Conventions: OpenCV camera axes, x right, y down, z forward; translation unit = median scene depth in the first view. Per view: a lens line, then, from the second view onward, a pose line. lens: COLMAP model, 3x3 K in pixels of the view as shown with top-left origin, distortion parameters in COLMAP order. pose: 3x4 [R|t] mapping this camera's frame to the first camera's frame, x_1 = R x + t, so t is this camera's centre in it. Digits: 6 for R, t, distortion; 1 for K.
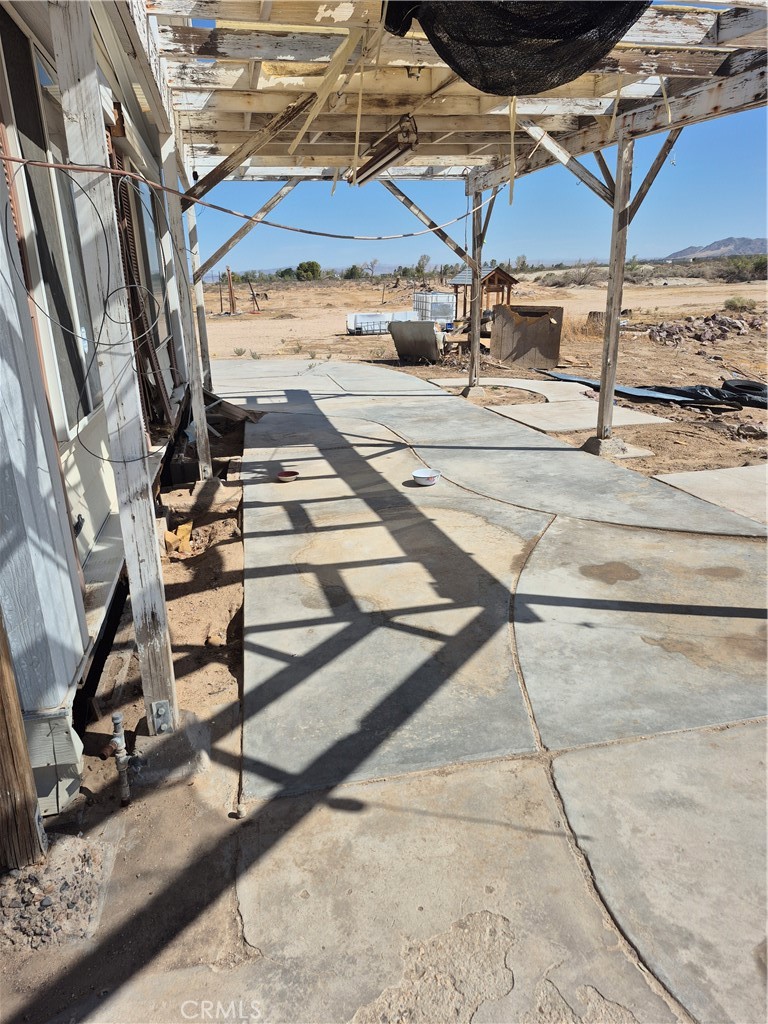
lens RADIAL K [[713.6, 0, 376.7], [0, 713.6, 507.8], [0, 0, 1]] dist [0.067089, -0.072858]
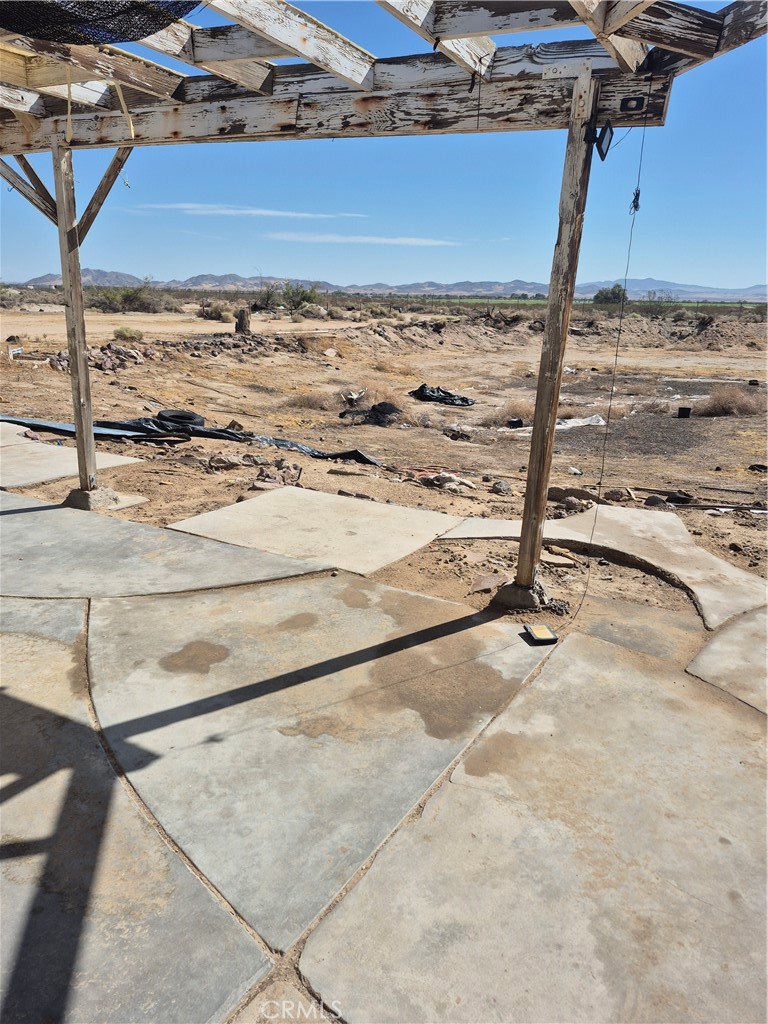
lens RADIAL K [[713.6, 0, 391.8], [0, 713.6, 501.3], [0, 0, 1]] dist [0.067089, -0.072858]
pose [[0.681313, -0.142553, 0.717978, -0.070657], [0.173355, 0.984373, 0.030944, -0.056023], [-0.711169, 0.103382, 0.695378, 0.173718]]
